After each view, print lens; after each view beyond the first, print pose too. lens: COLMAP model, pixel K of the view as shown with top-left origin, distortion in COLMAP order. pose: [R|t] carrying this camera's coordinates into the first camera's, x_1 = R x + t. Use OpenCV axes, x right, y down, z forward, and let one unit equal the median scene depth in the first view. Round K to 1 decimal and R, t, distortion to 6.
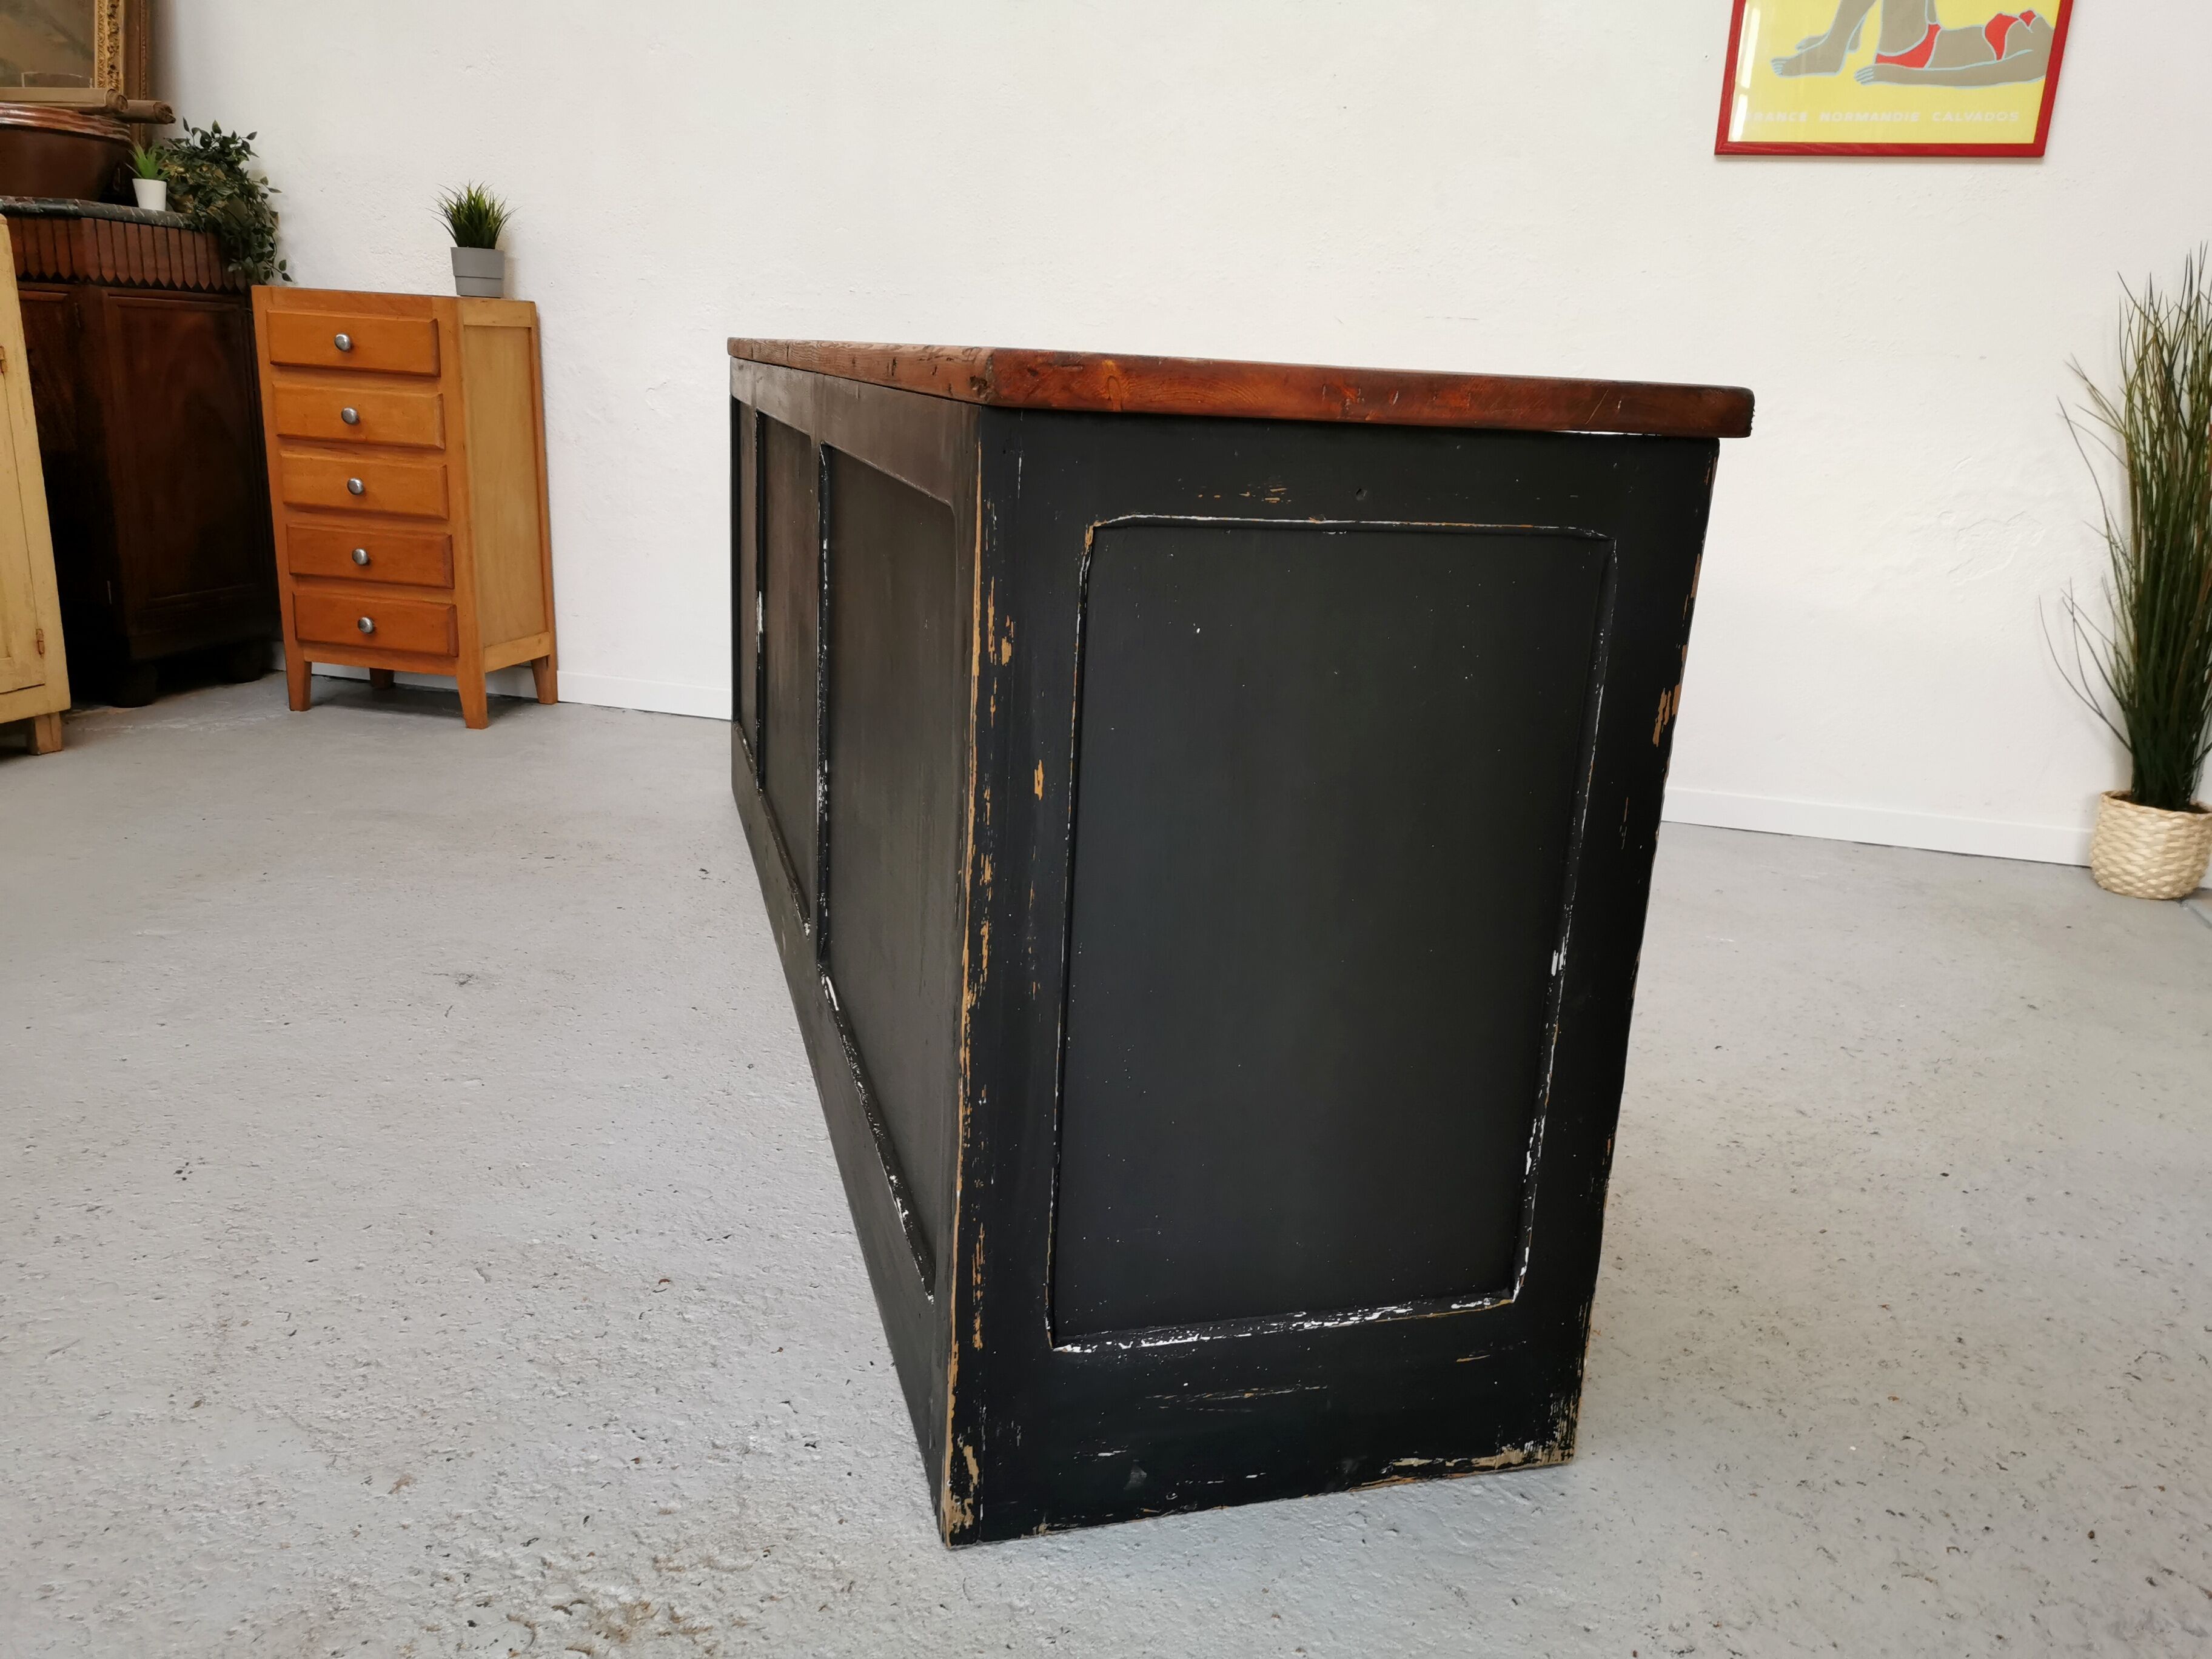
lens RADIAL K [[1700.6, 0, 1111.5], [0, 1700.6, 824.8], [0, 0, 1]] dist [0.065839, -0.057175]
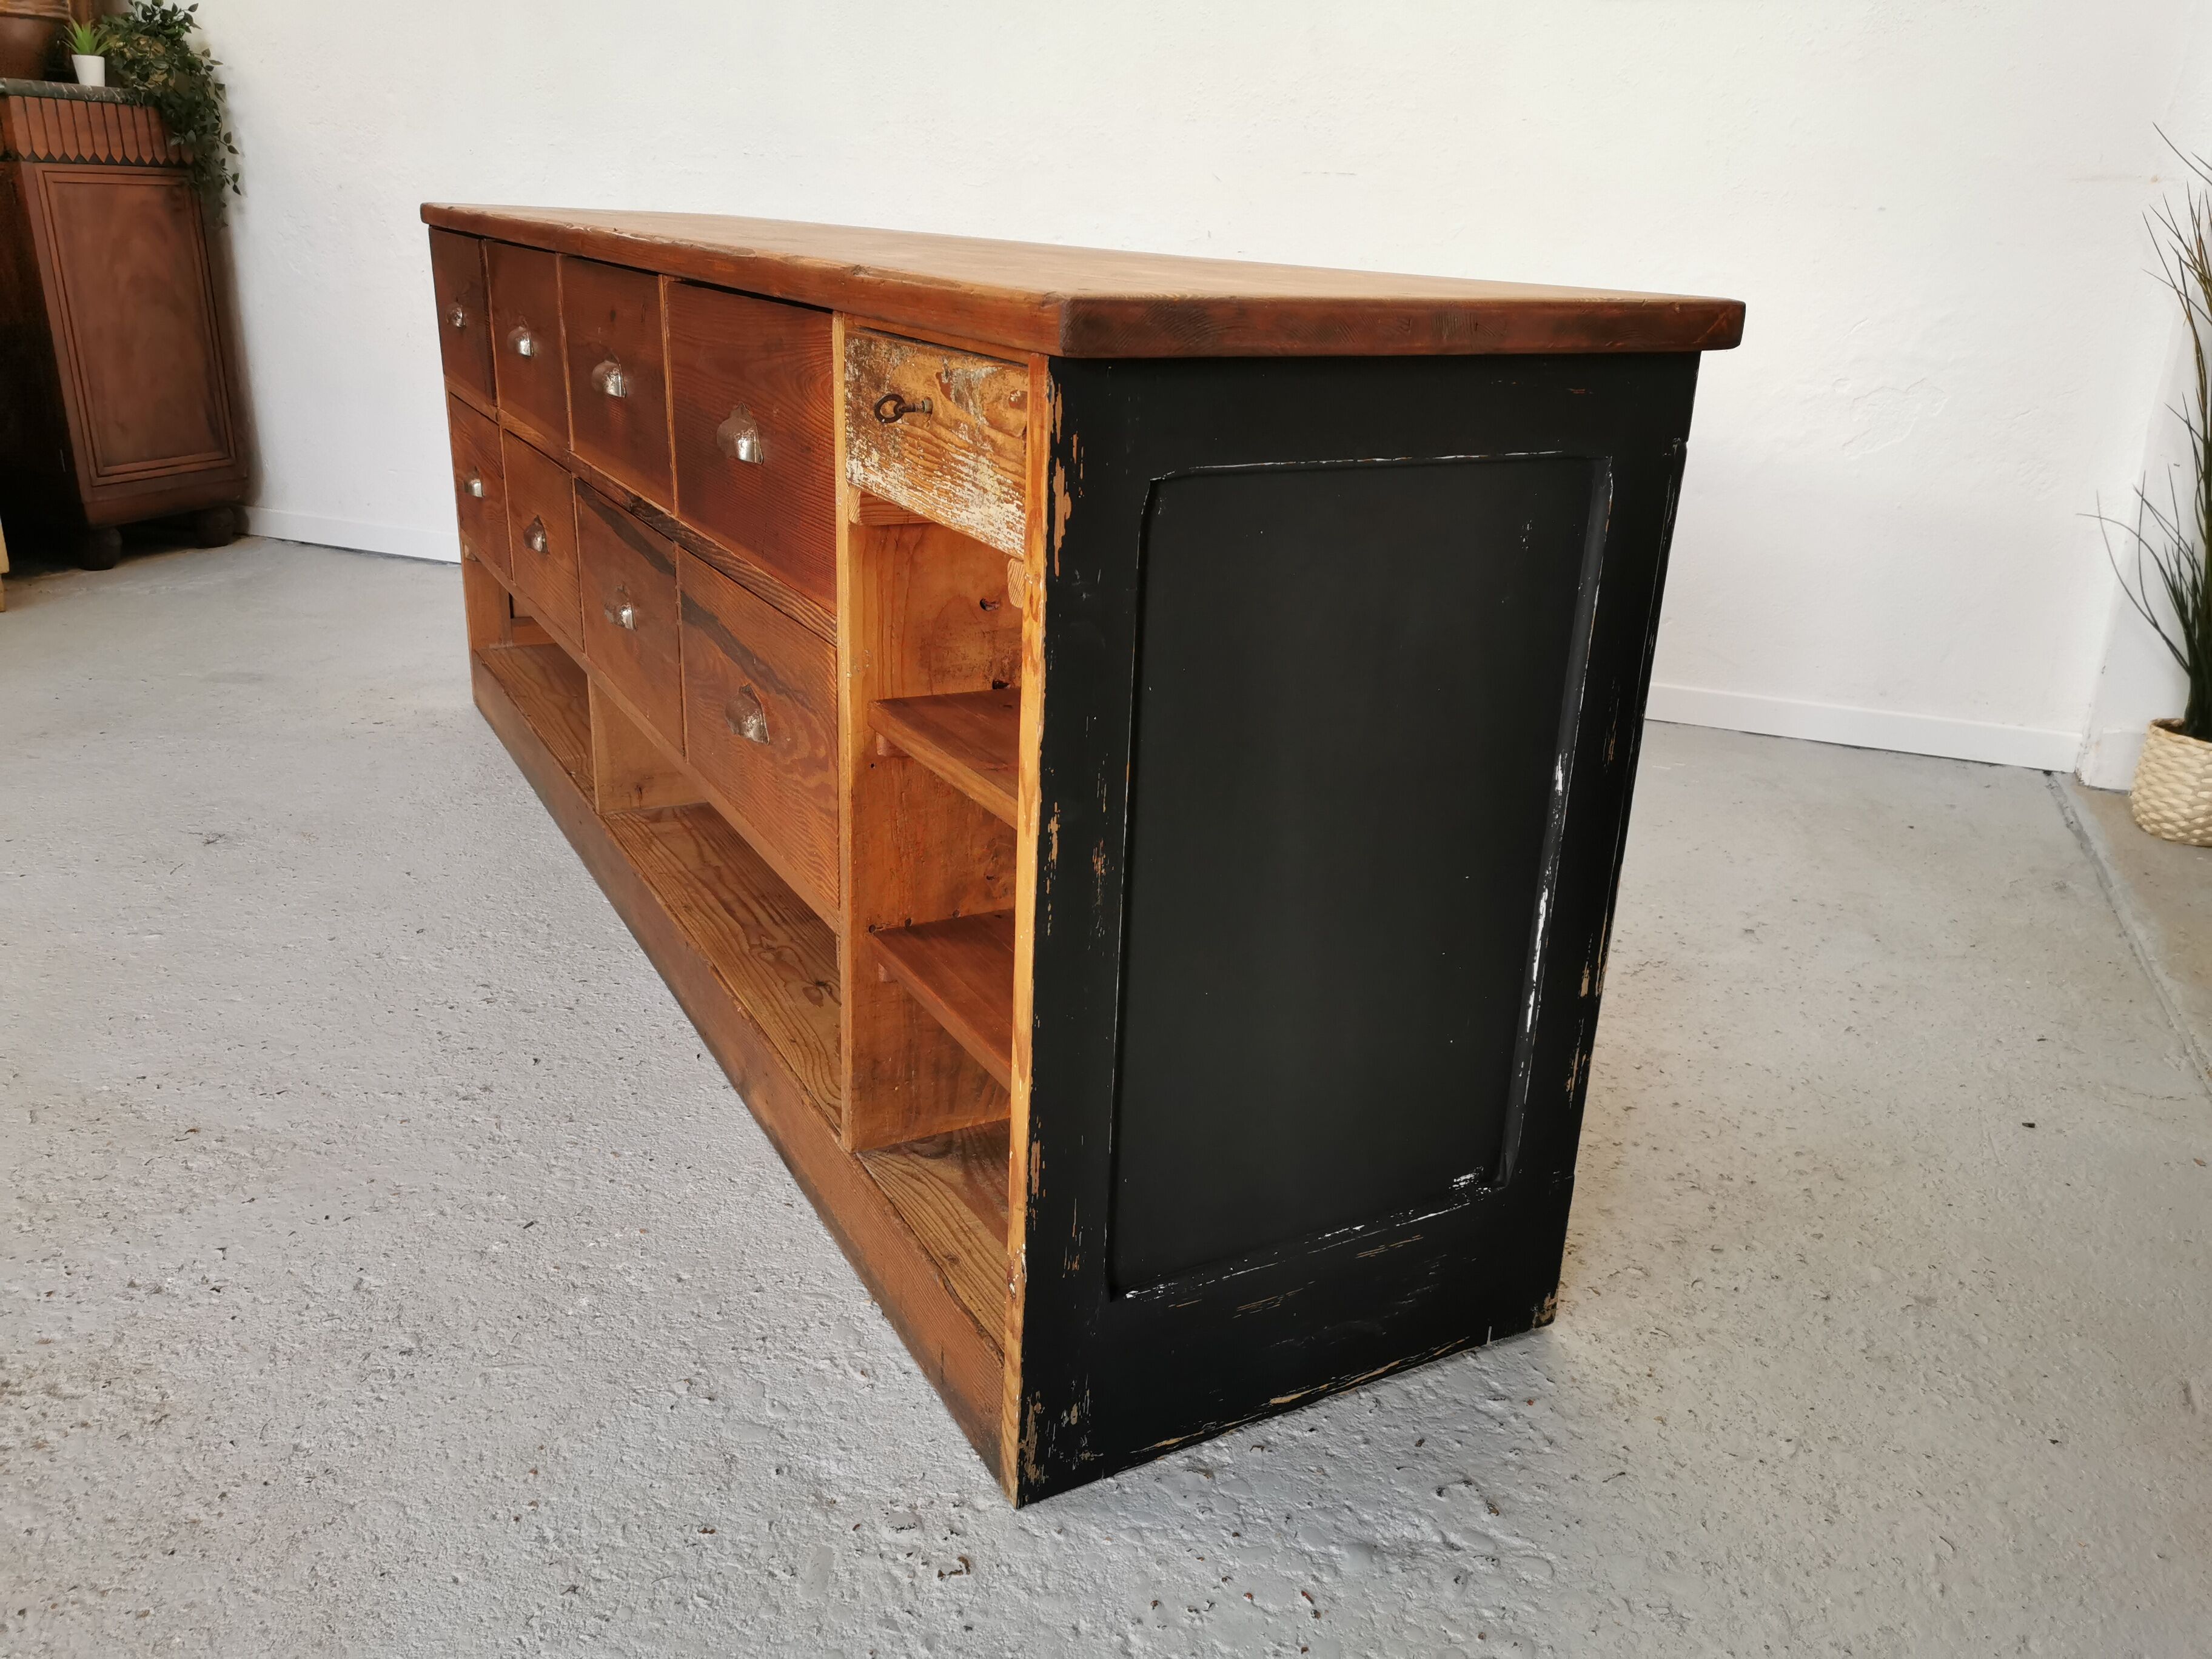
lens RADIAL K [[1700.6, 0, 1113.4], [0, 1700.6, 831.2], [0, 0, 1]] dist [0.065839, -0.057175]
pose [[0.992924, 0.026982, -0.115649, 0.184611], [-0.017390, 0.996384, 0.083160, -0.007801], [0.117475, -0.080560, 0.989803, 0.010065]]
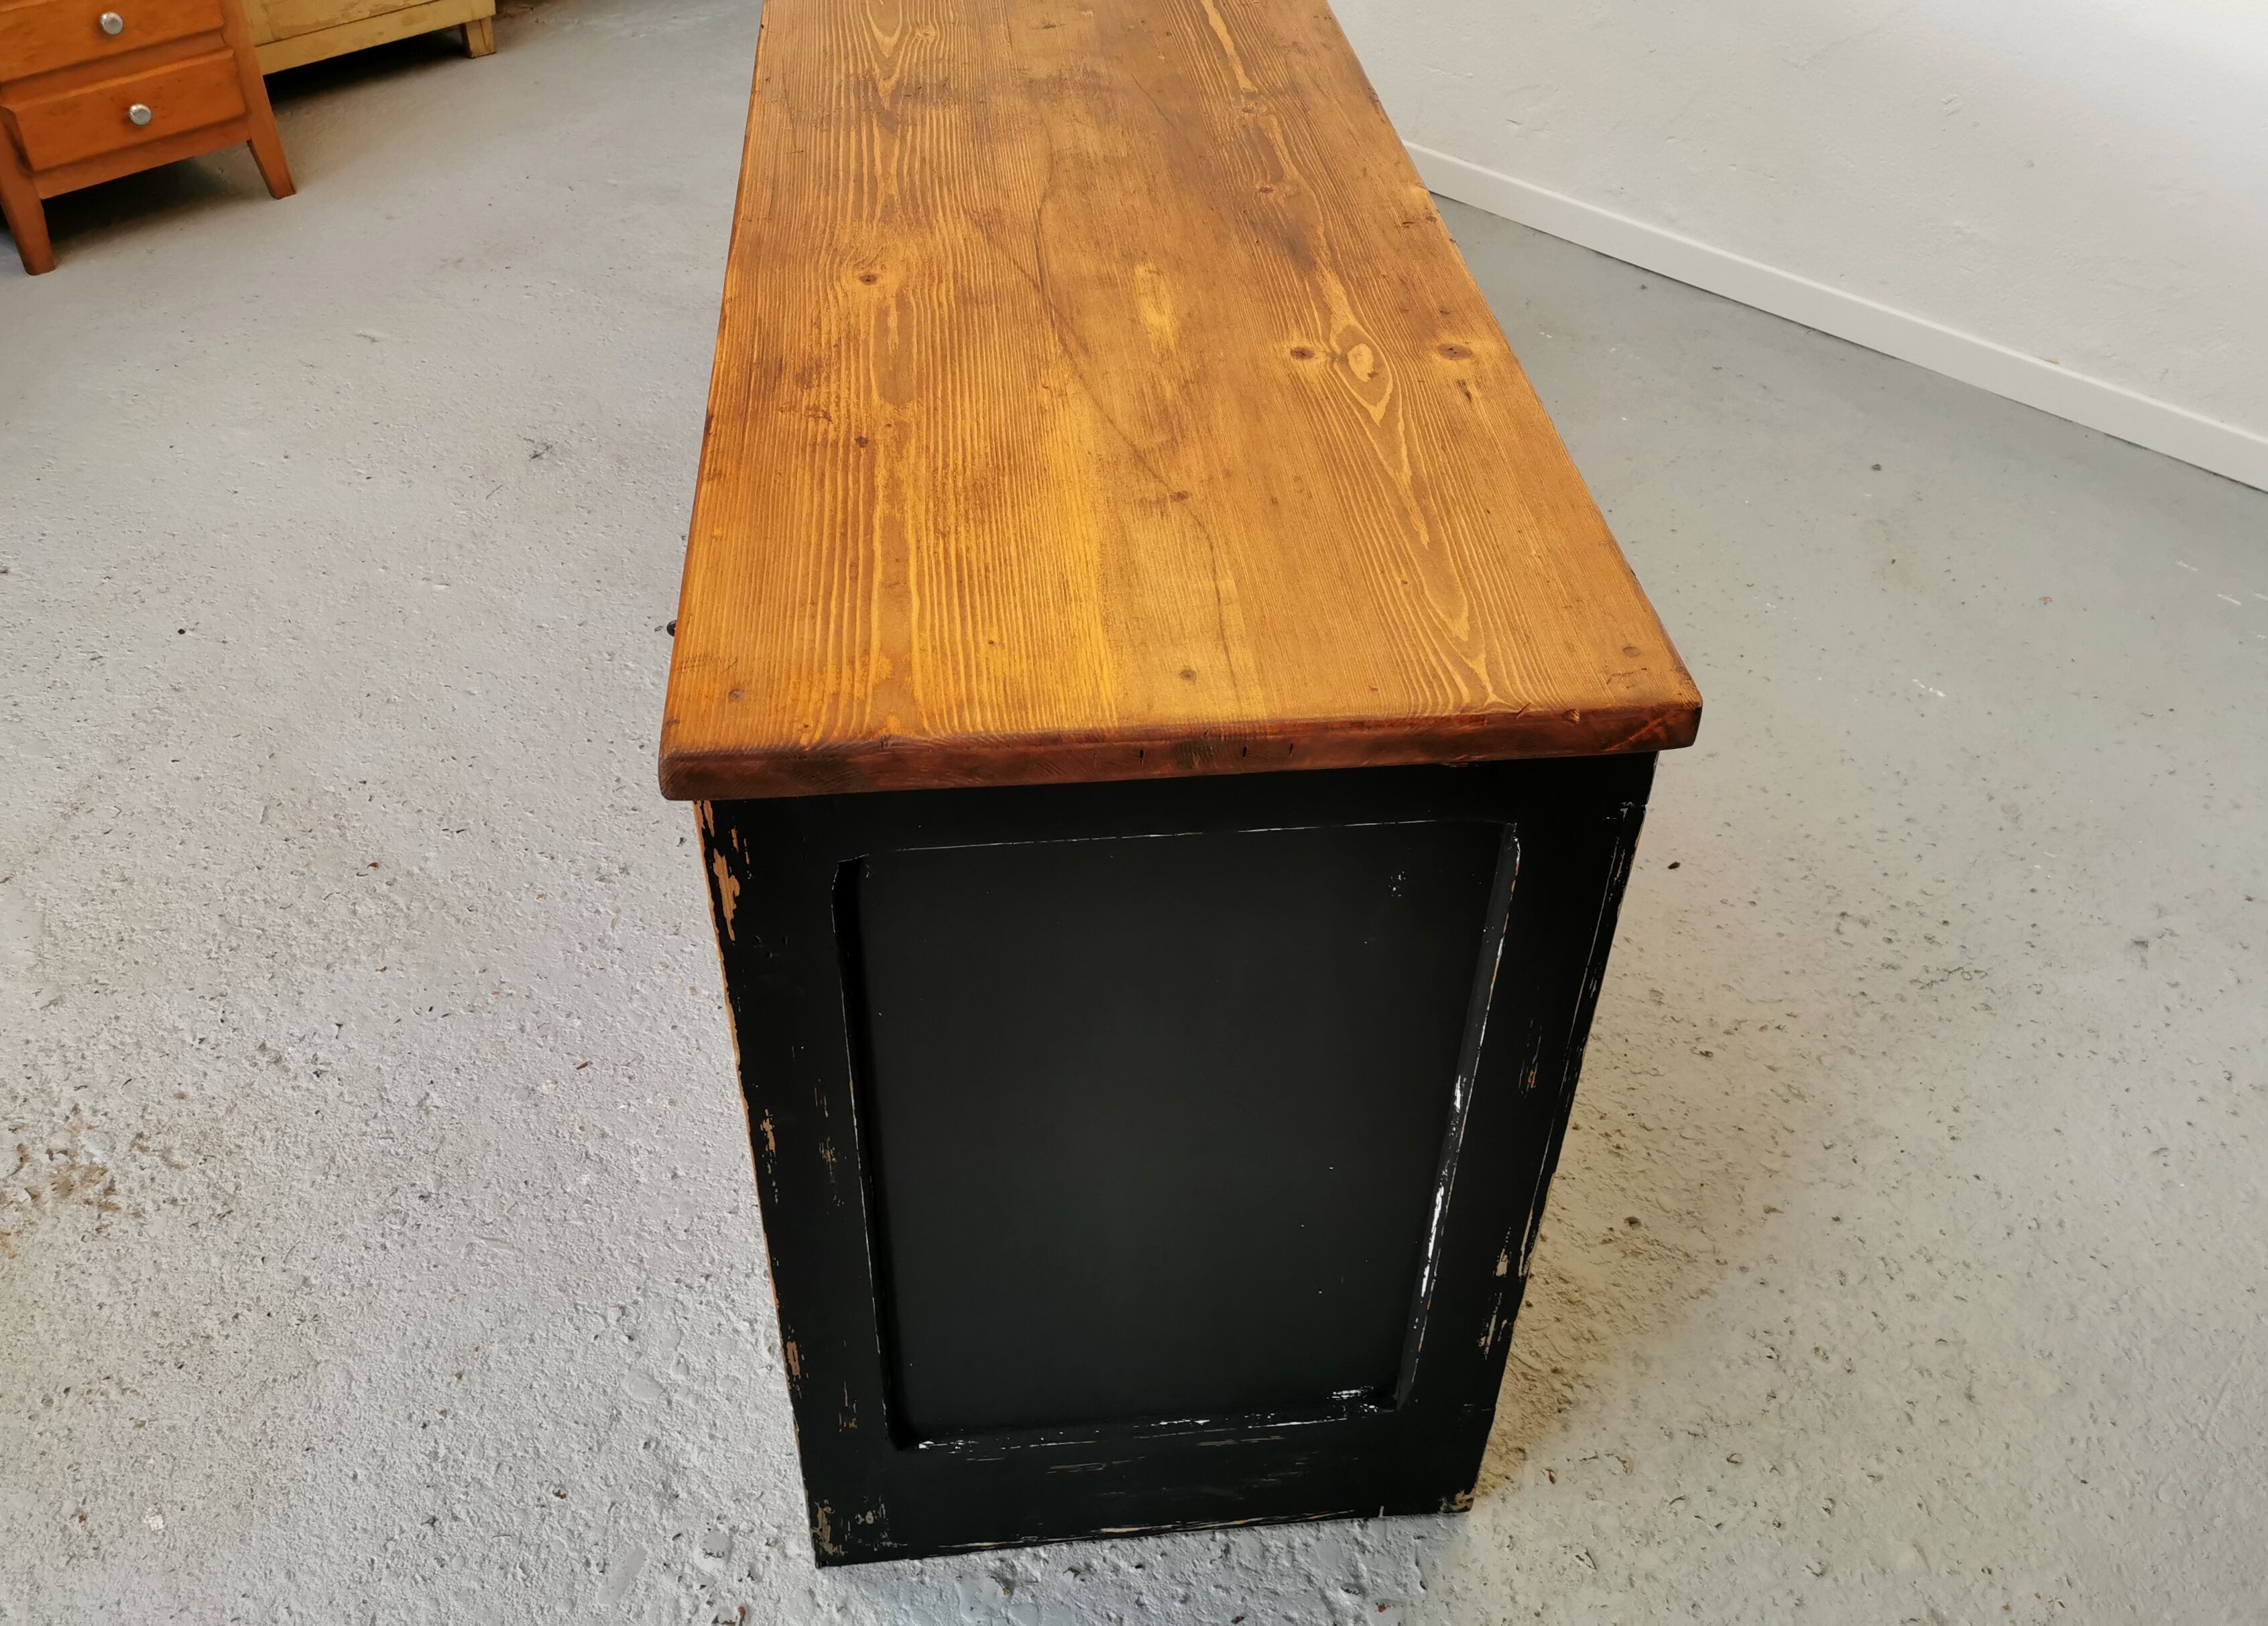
lens RADIAL K [[1890.1, 0, 1130.1], [0, 1890.1, 709.2], [0, 0, 1]] dist [0.057752, -0.044741]
pose [[0.868045, 0.280820, -0.409435, 0.301812], [-0.100983, 0.907293, 0.408193, -0.181147], [0.486107, -0.312984, 0.815930, 0.095305]]
